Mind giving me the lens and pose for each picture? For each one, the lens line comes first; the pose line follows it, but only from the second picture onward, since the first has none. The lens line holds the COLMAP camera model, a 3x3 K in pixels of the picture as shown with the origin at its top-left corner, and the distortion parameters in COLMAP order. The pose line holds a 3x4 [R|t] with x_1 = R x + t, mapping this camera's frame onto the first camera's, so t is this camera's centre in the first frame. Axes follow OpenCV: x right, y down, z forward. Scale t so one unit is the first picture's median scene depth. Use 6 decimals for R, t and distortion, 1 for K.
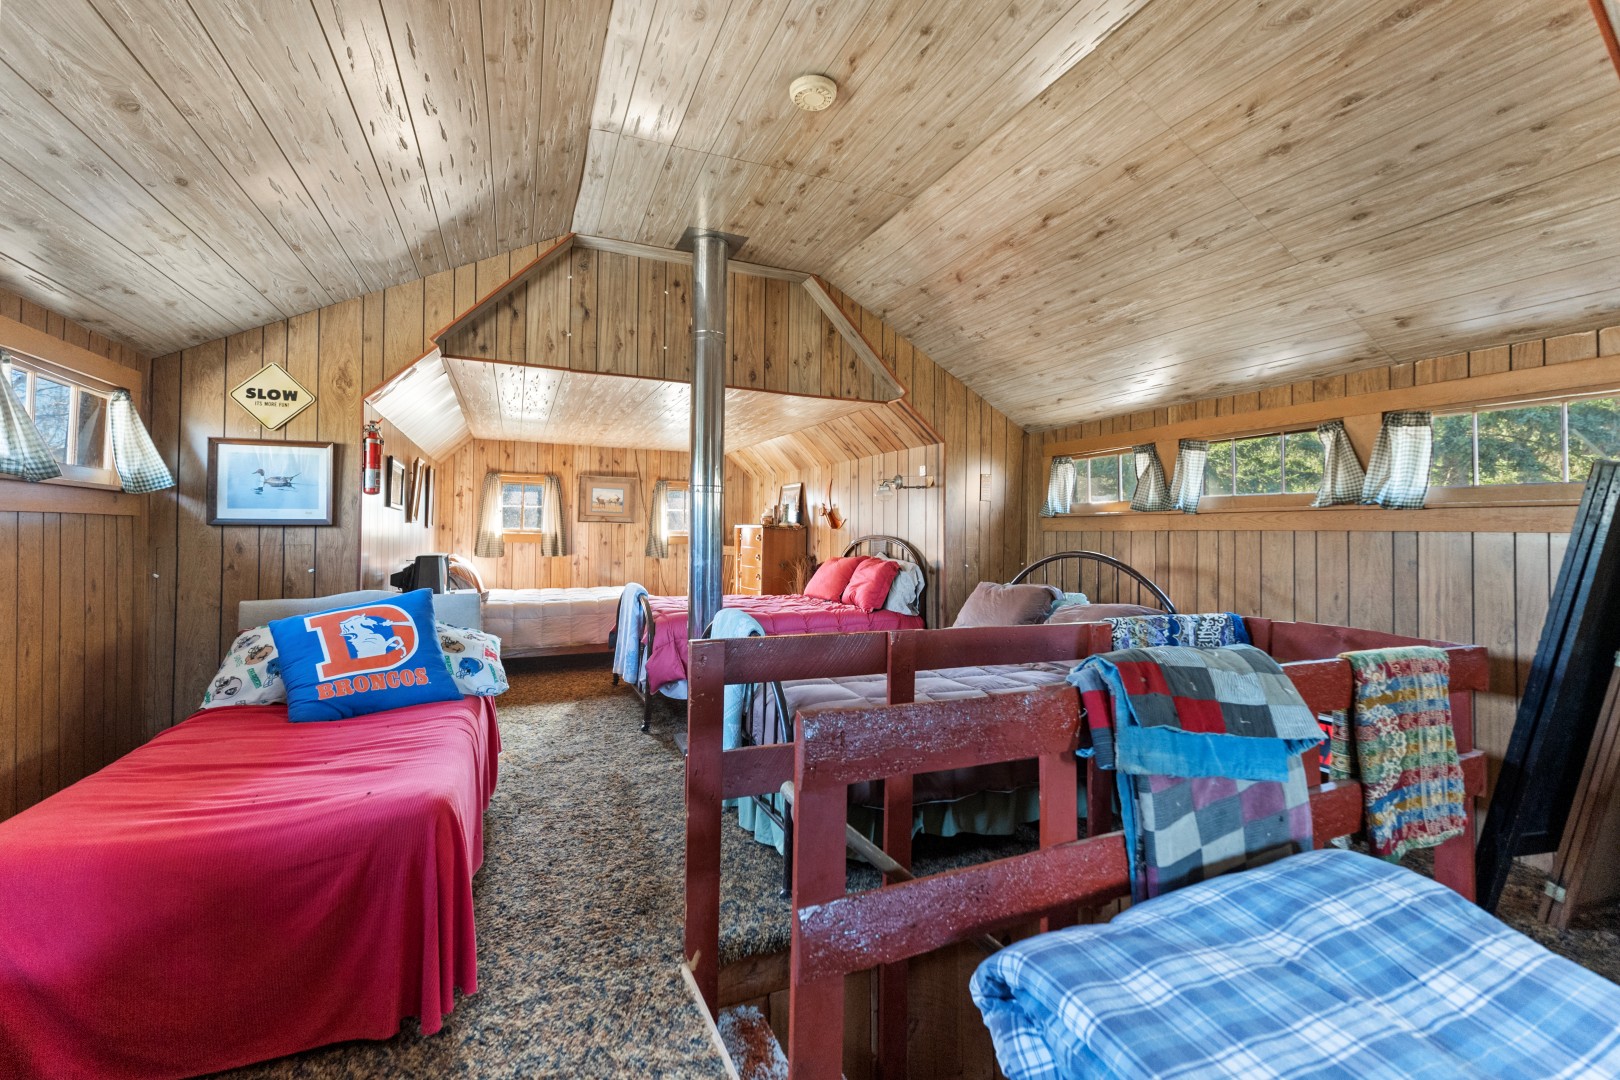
lens RADIAL K [[677.0, 0, 803.6], [0, 677.0, 513.6], [0, 0, 1]] dist [0.001382, 0.001286]
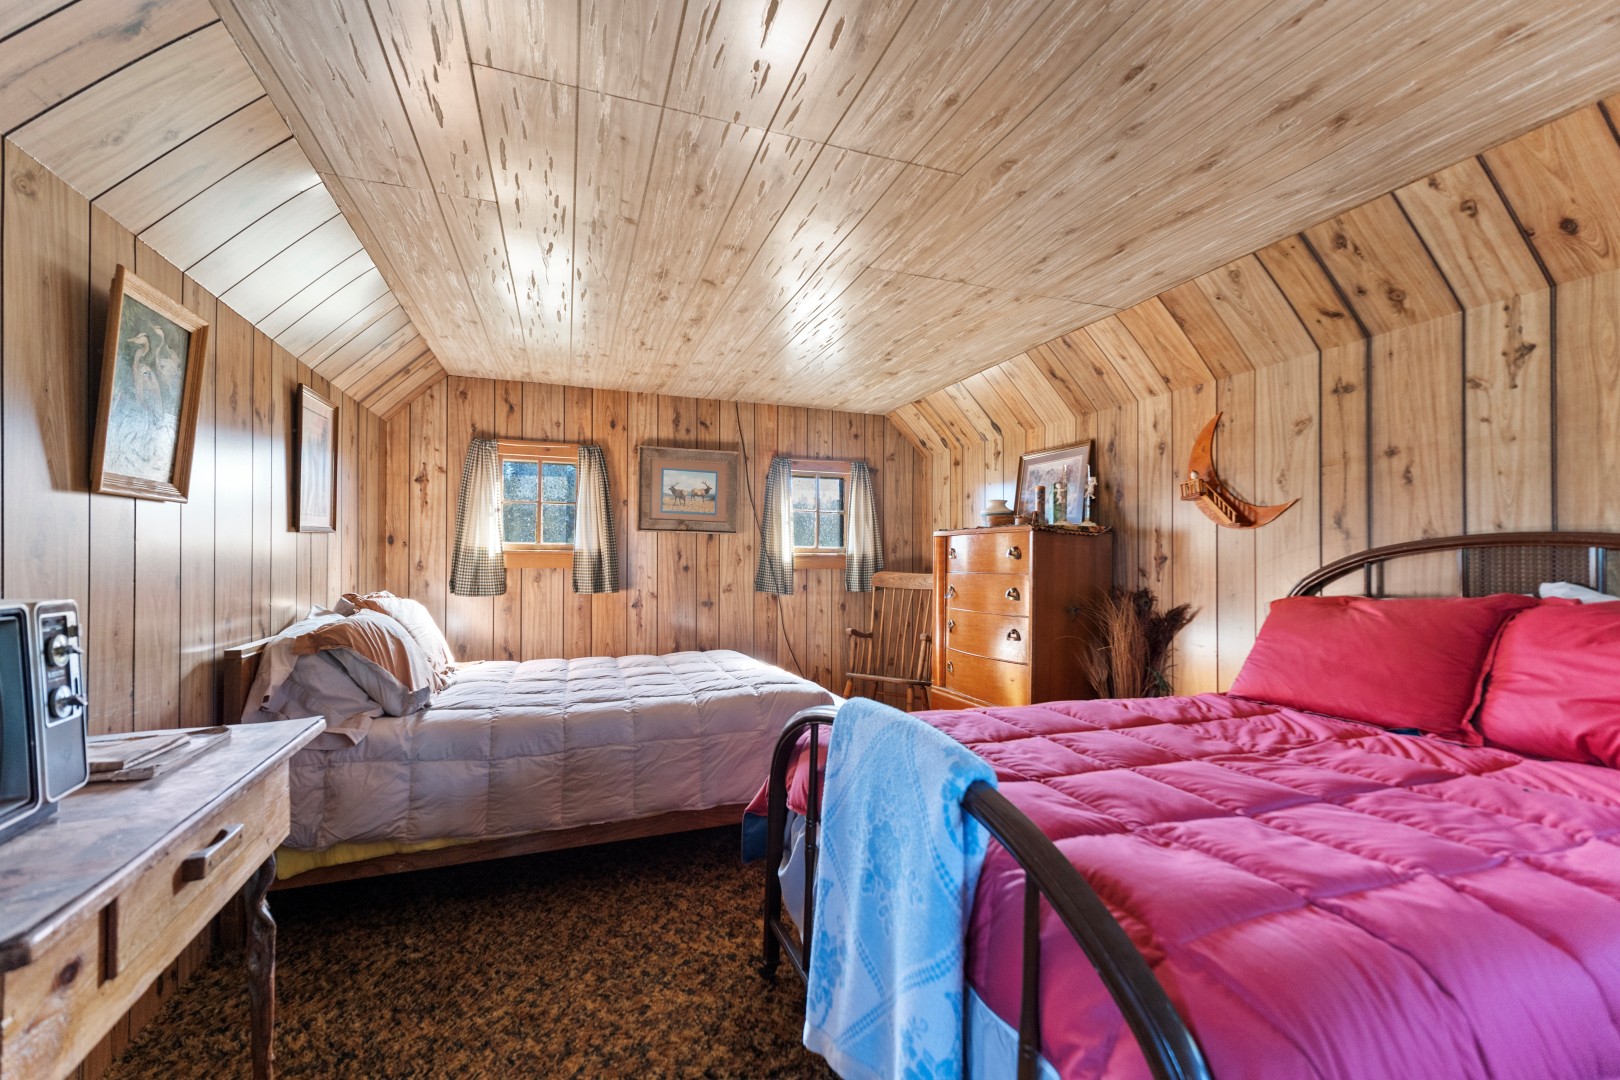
lens RADIAL K [[677.0, 0, 805.2], [0, 677.0, 544.1], [0, 0, 1]] dist [0.001382, 0.001286]
pose [[0.998139, -0.009529, -0.060229, -0.162067], [0.009761, 0.999946, 0.003555, 0.022904], [0.060192, -0.004136, 0.998178, 0.451609]]
